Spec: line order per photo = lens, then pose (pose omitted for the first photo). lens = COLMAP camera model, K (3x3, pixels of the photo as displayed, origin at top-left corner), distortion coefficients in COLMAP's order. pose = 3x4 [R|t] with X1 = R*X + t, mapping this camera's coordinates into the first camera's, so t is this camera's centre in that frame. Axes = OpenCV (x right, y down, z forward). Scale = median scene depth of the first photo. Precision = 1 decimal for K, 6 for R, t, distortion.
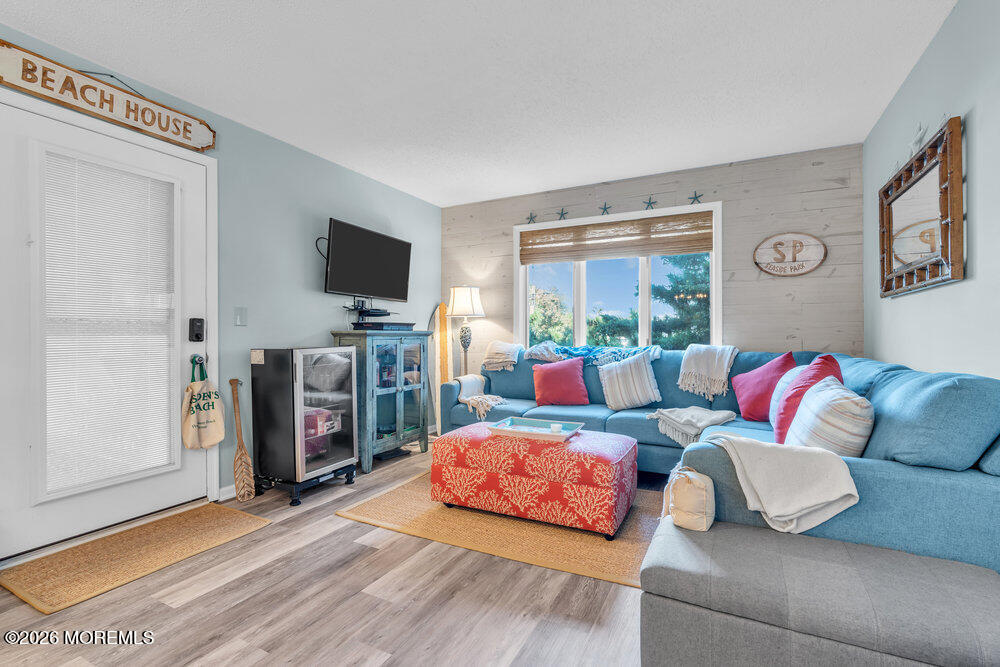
lens RADIAL K [[456.3, 0, 507.6], [0, 456.3, 333.3], [0, 0, 1]] dist [-0.008200, 0.002384]
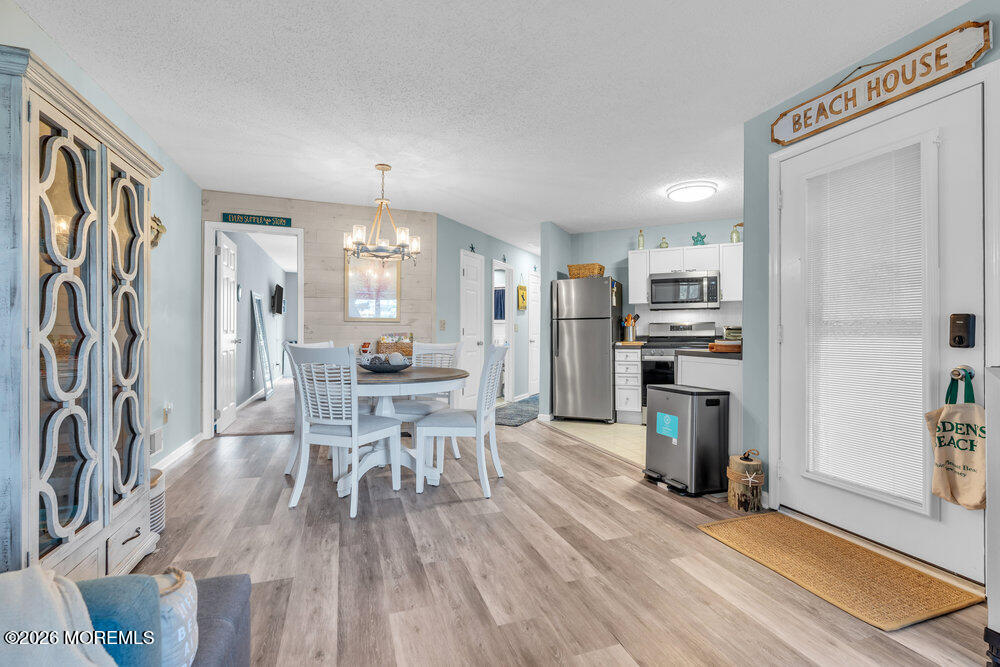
lens RADIAL K [[456.3, 0, 505.8], [0, 456.3, 328.2], [0, 0, 1]] dist [-0.008200, 0.002384]
pose [[-0.691627, -0.009771, -0.722189, 0.282851], [-0.005679, 0.999951, -0.008091, -0.001564], [0.722233, -0.001494, -0.691649, 0.943170]]
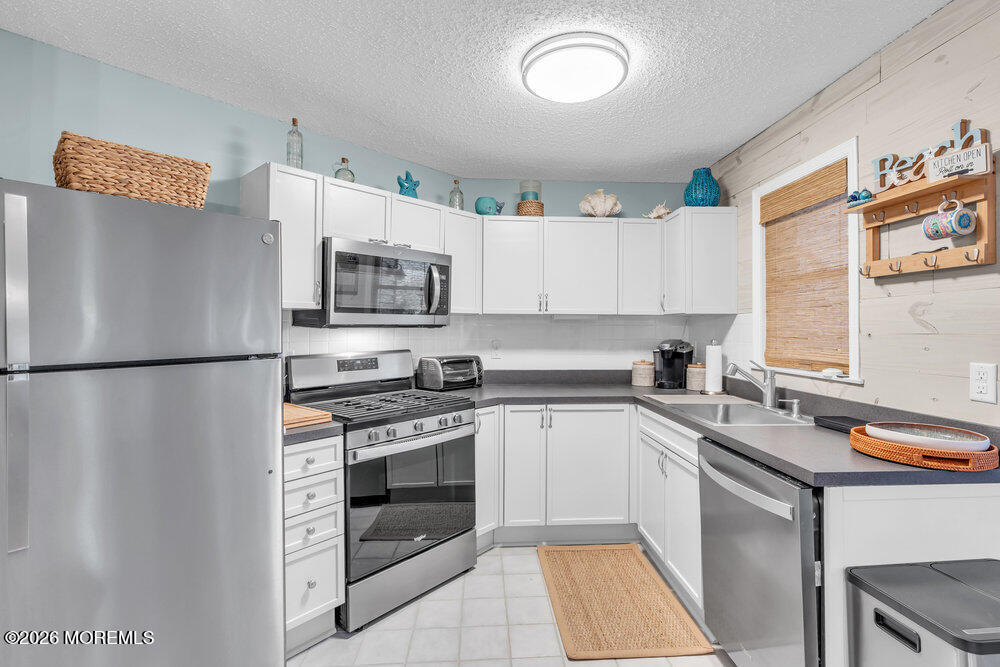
lens RADIAL K [[456.3, 0, 499.9], [0, 456.3, 321.3], [0, 0, 1]] dist [-0.008200, 0.002384]
pose [[0.500060, -0.011715, -0.865911, -0.720943], [-0.003165, 0.999877, -0.015355, -0.096051], [0.865985, 0.010418, 0.499962, -0.088355]]
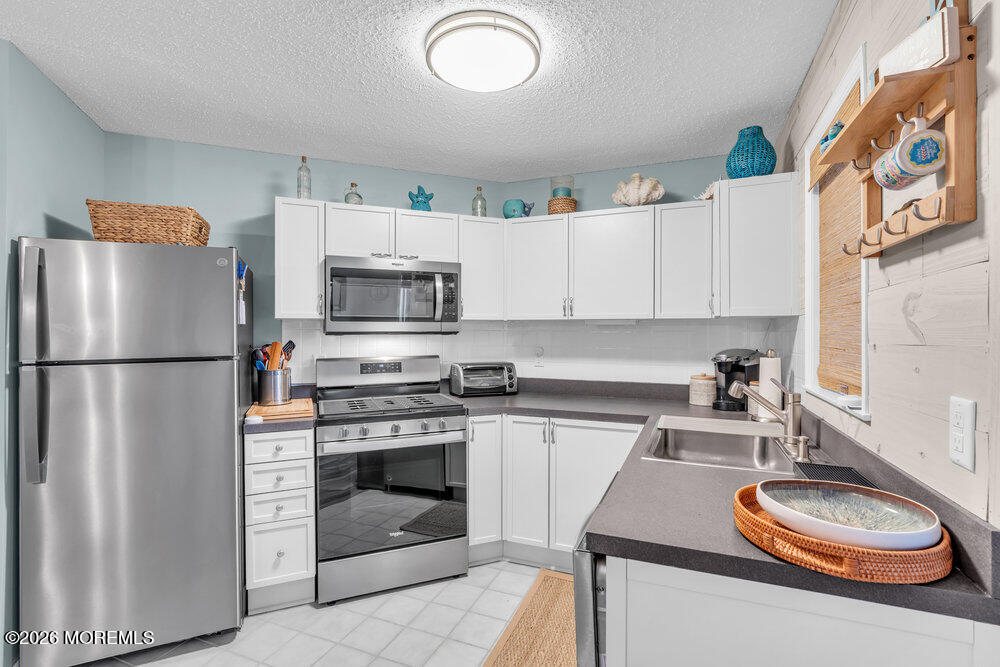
lens RADIAL K [[456.3, 0, 504.7], [0, 456.3, 329.3], [0, 0, 1]] dist [-0.008200, 0.002384]
pose [[0.082441, -0.009685, -0.996549, -0.628075], [-0.002243, 0.999948, -0.009904, -0.098783], [0.996593, 0.003051, 0.082415, 0.317652]]
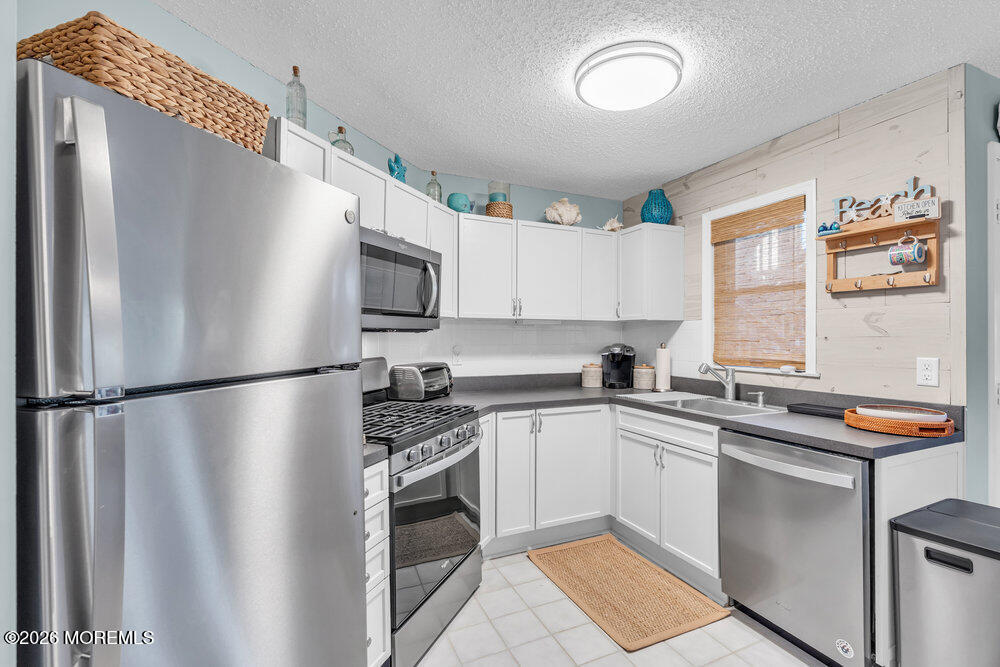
lens RADIAL K [[456.3, 0, 502.3], [0, 456.3, 336.2], [0, 0, 1]] dist [-0.008200, 0.002384]
pose [[0.781607, 0.003207, -0.623763, -0.964118], [-0.002953, 0.999995, 0.001440, -0.091061], [0.623764, 0.000716, 0.781612, -0.312040]]
